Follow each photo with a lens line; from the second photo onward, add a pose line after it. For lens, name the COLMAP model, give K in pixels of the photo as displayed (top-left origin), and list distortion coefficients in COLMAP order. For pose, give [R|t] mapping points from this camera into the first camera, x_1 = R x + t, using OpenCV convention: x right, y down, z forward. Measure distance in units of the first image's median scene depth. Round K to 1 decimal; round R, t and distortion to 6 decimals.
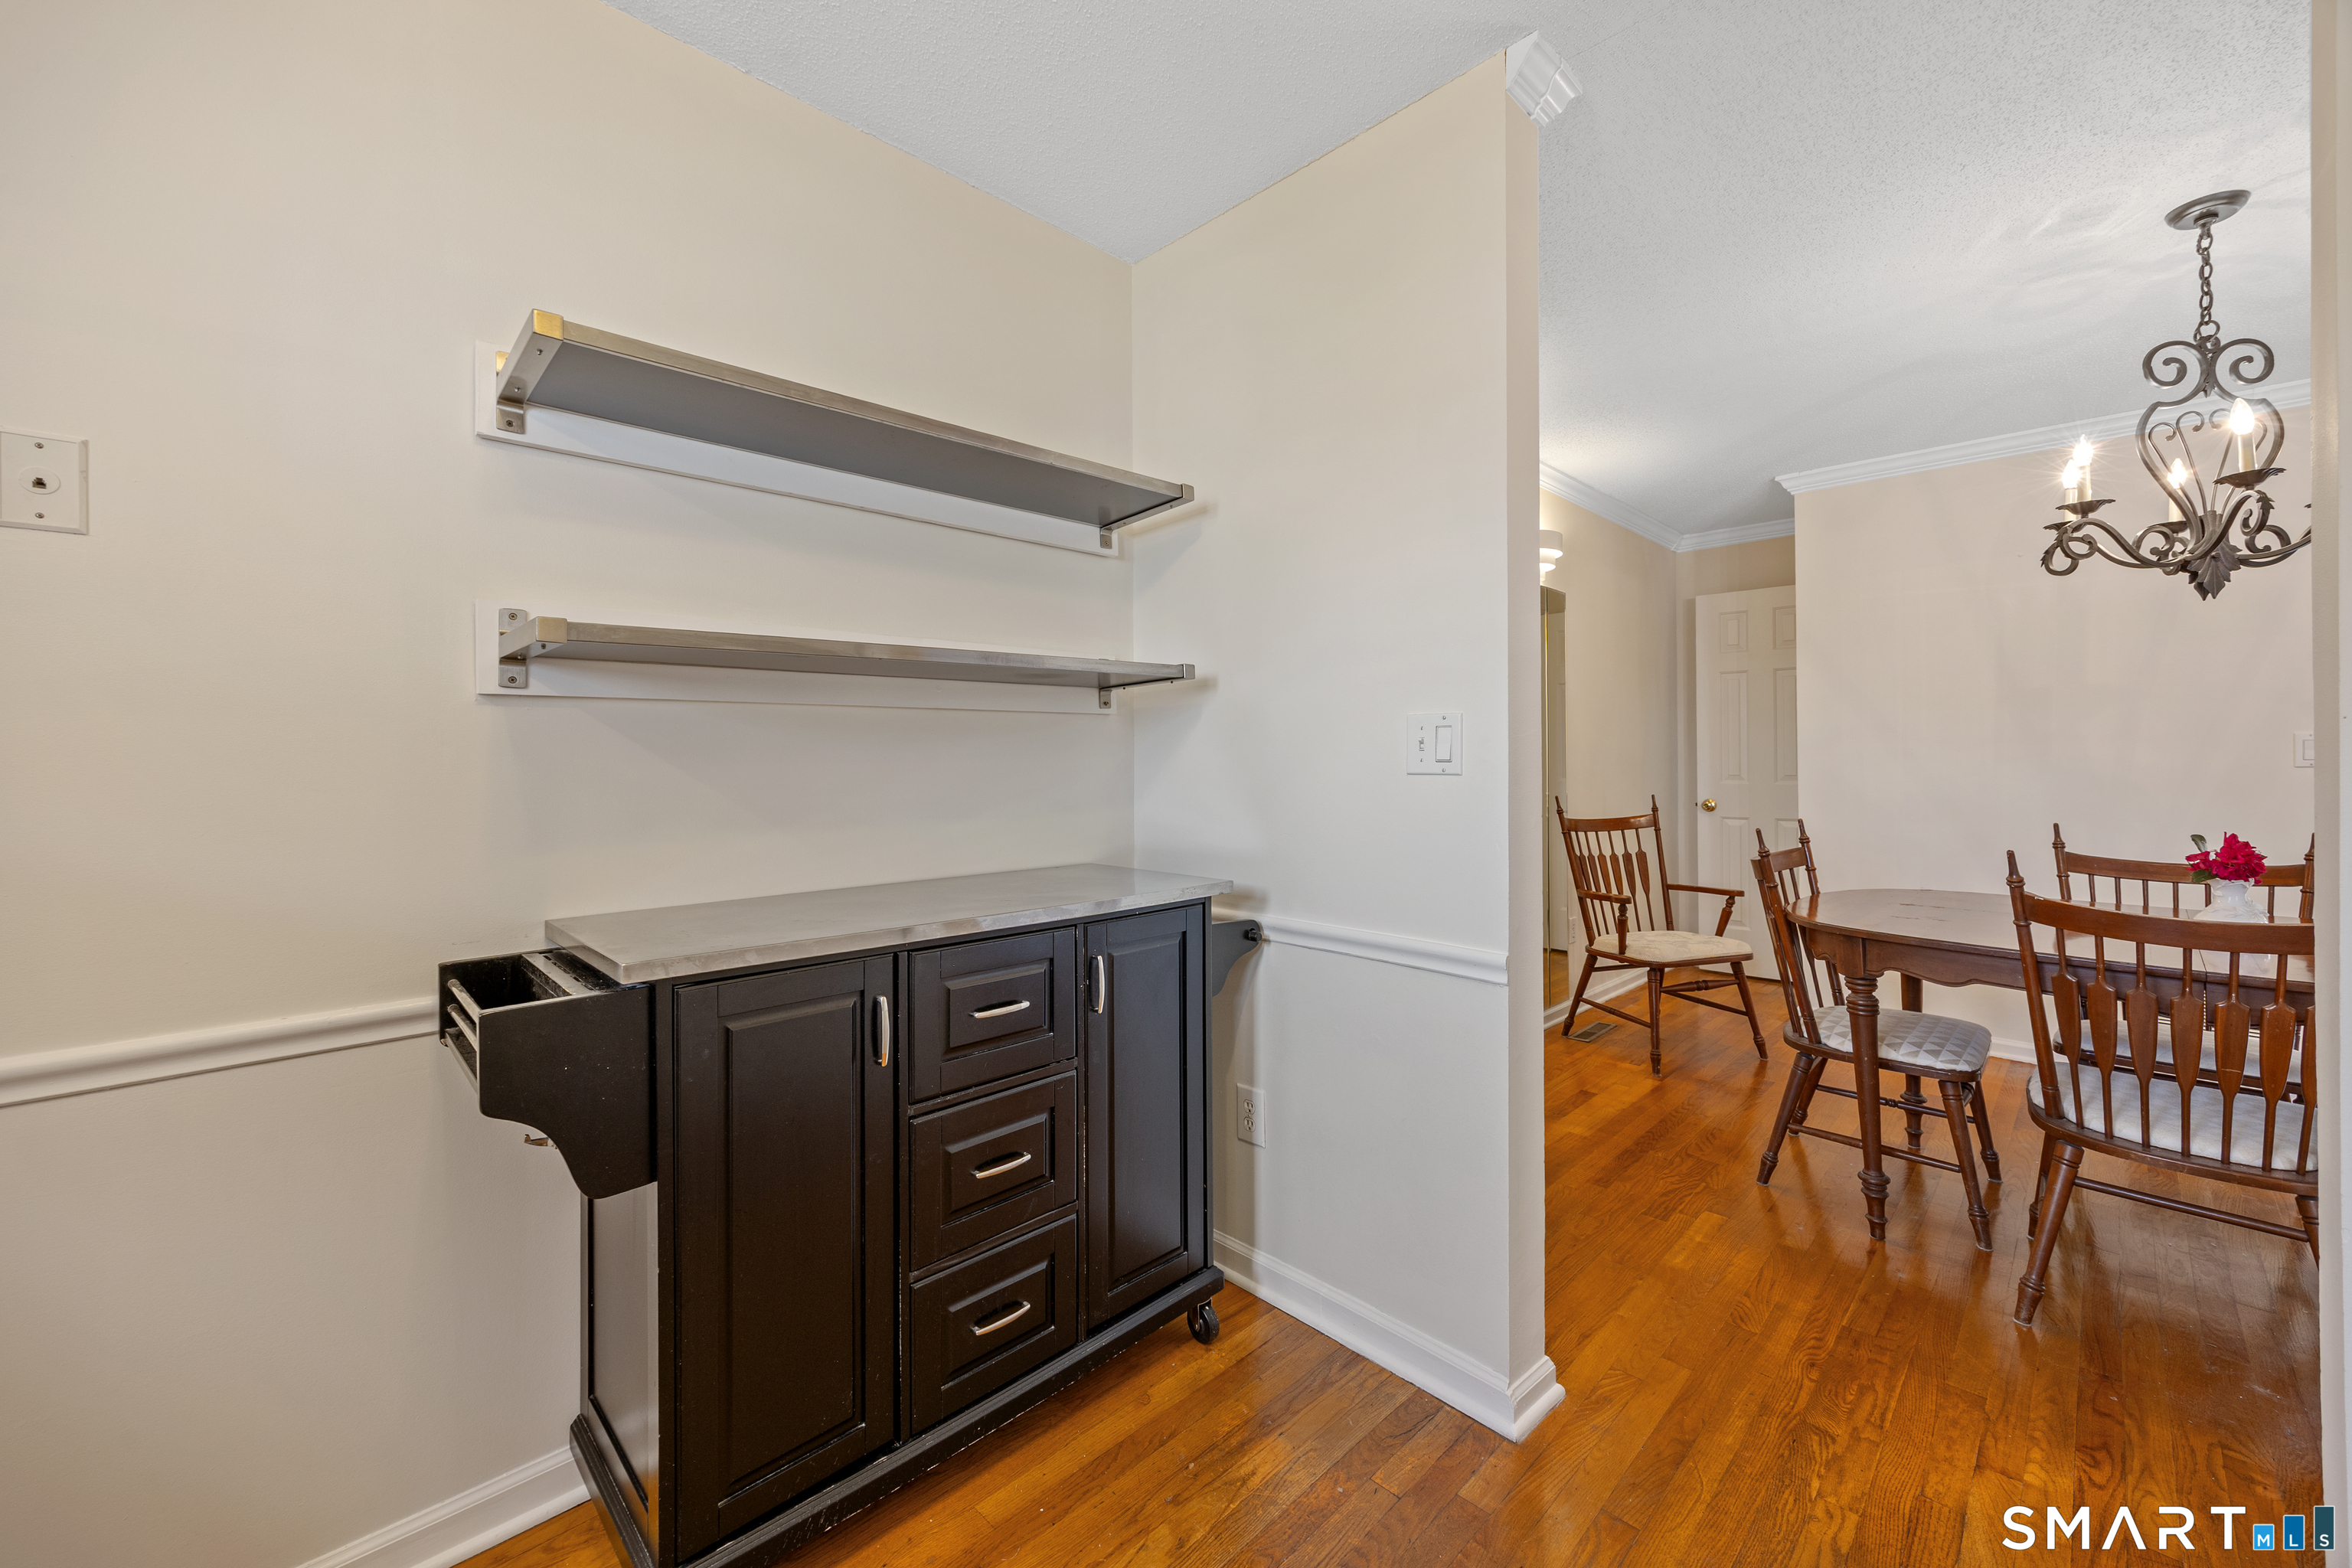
lens RADIAL K [[930.1, 0, 1169.0], [0, 930.1, 758.9], [0, 0, 1]] dist [0.009134, -0.006986]
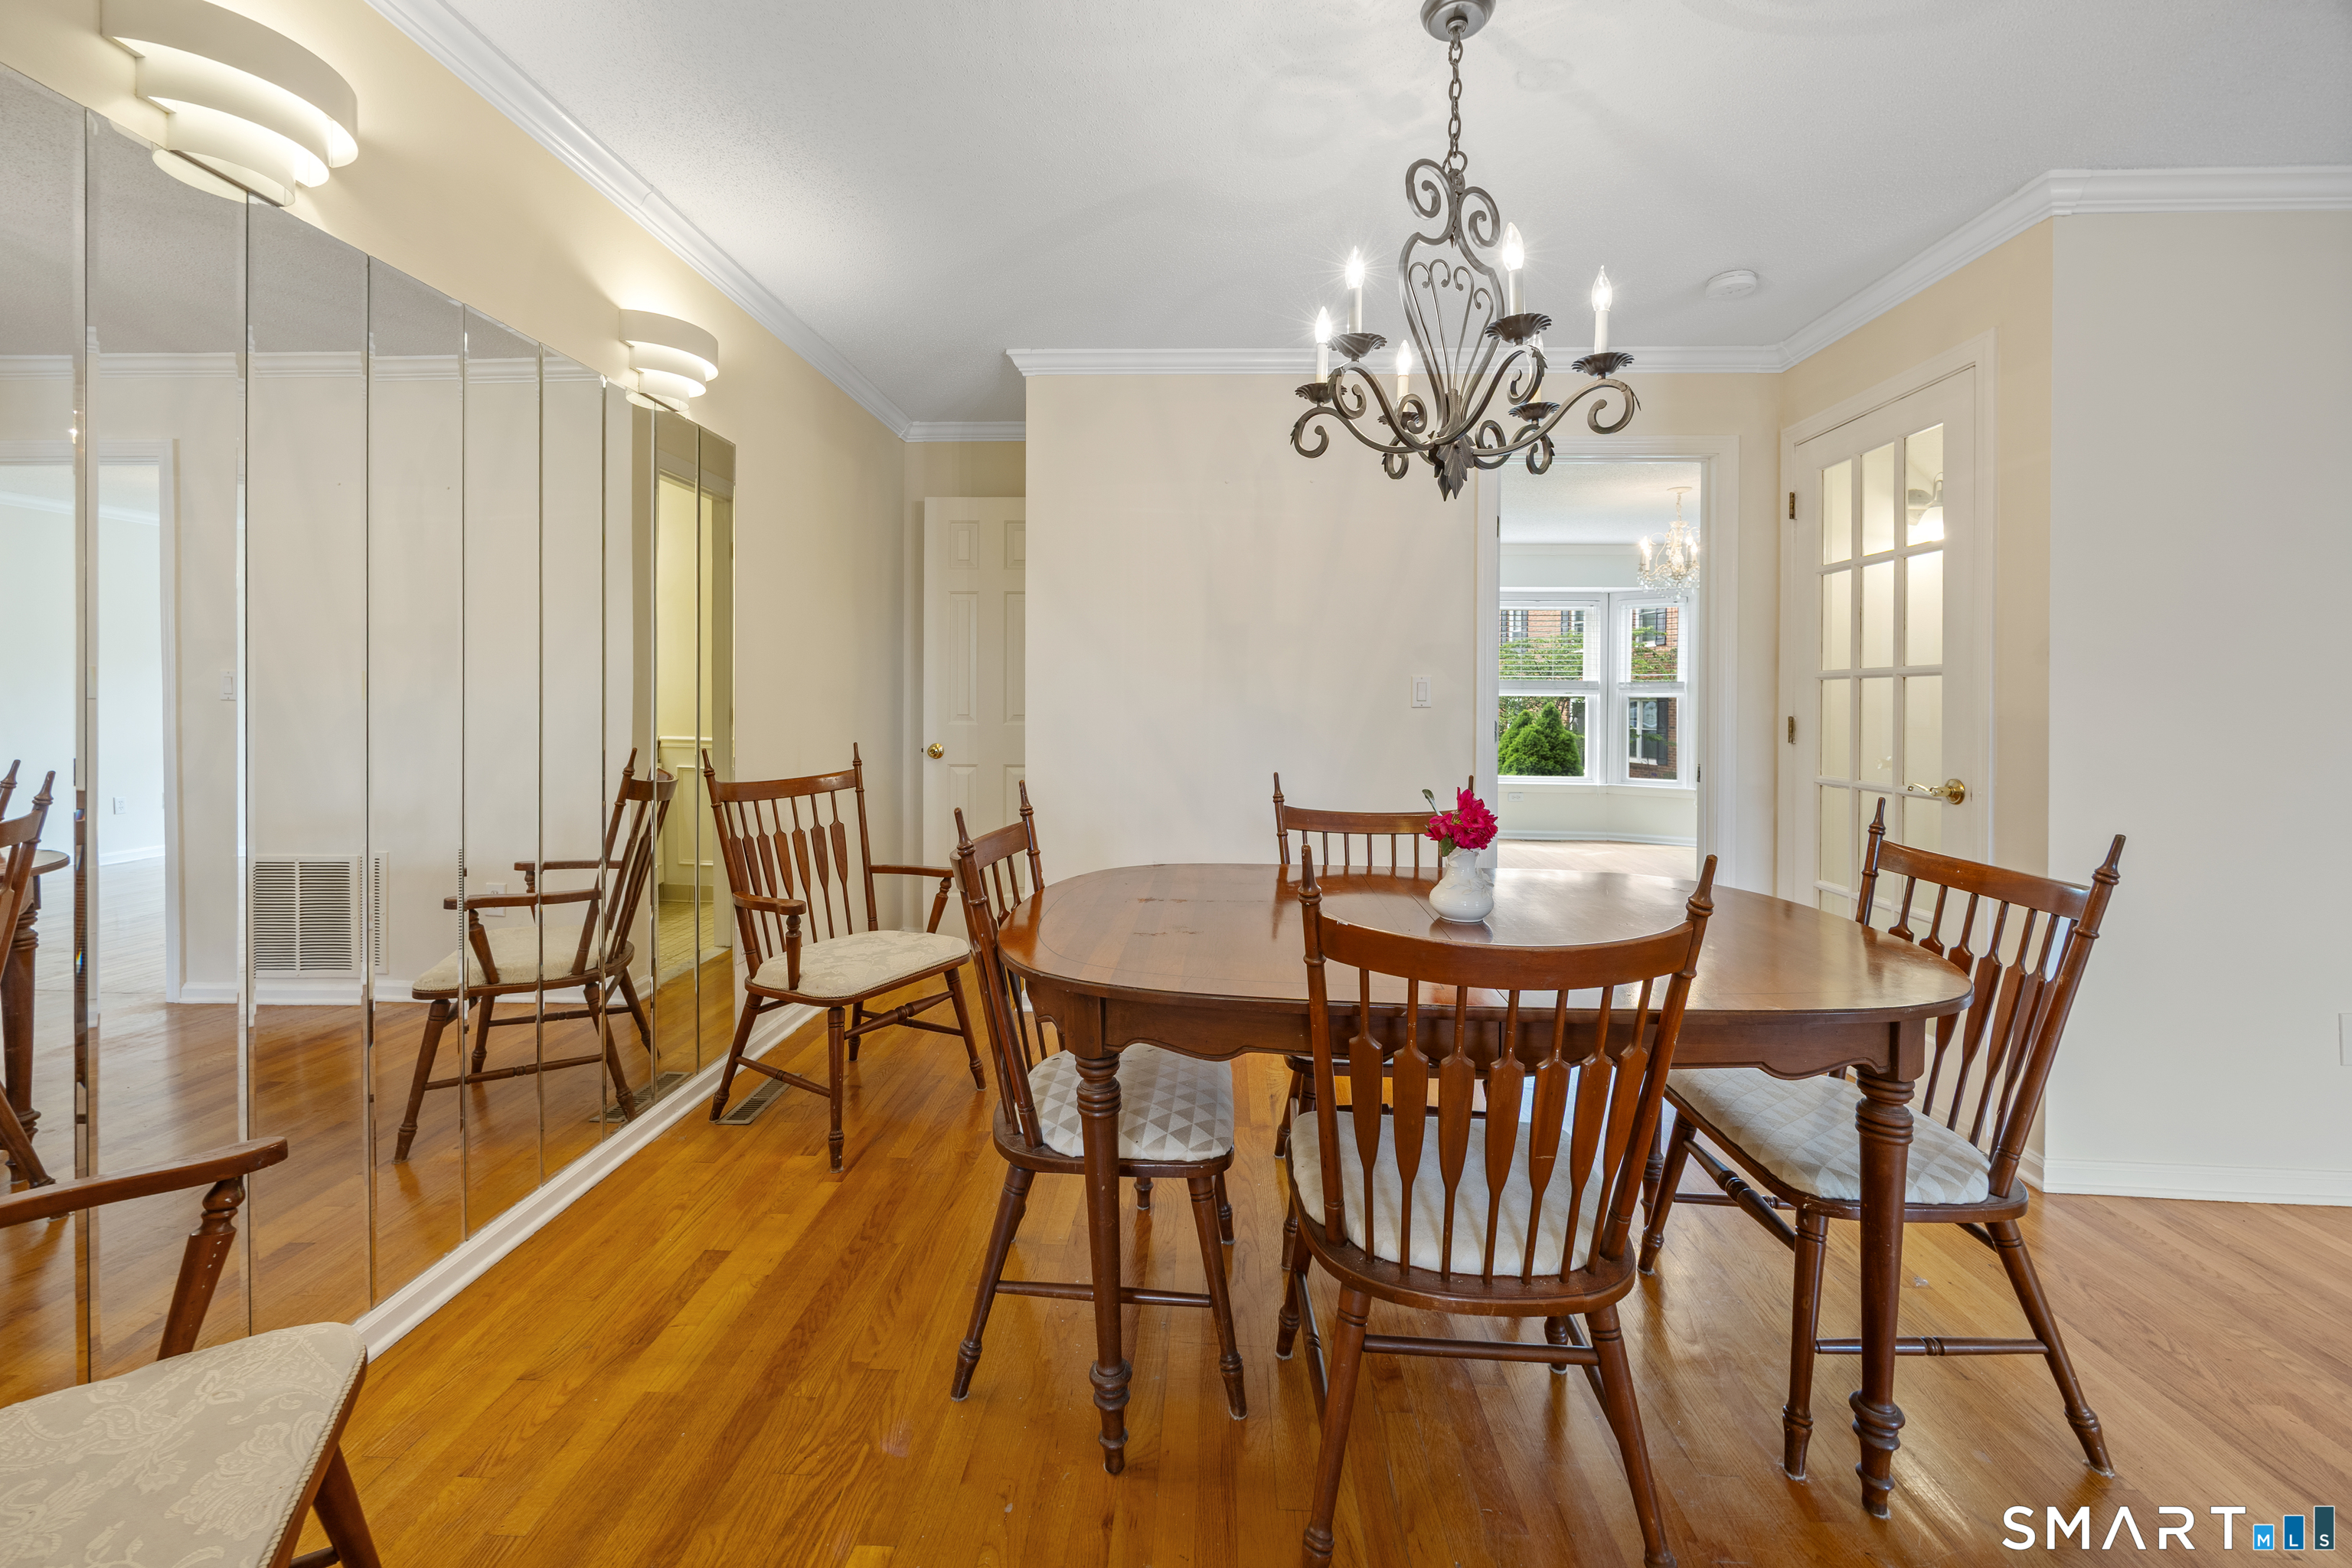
lens RADIAL K [[925.0, 0, 1177.3], [0, 925.0, 701.4], [0, 0, 1]] dist [0.001013, 0.000088]
pose [[0.732296, 0.008326, 0.680935, 0.301930], [-0.012190, 0.999925, 0.000882, 0.004189], [-0.680877, -0.008946, 0.732343, 0.431688]]
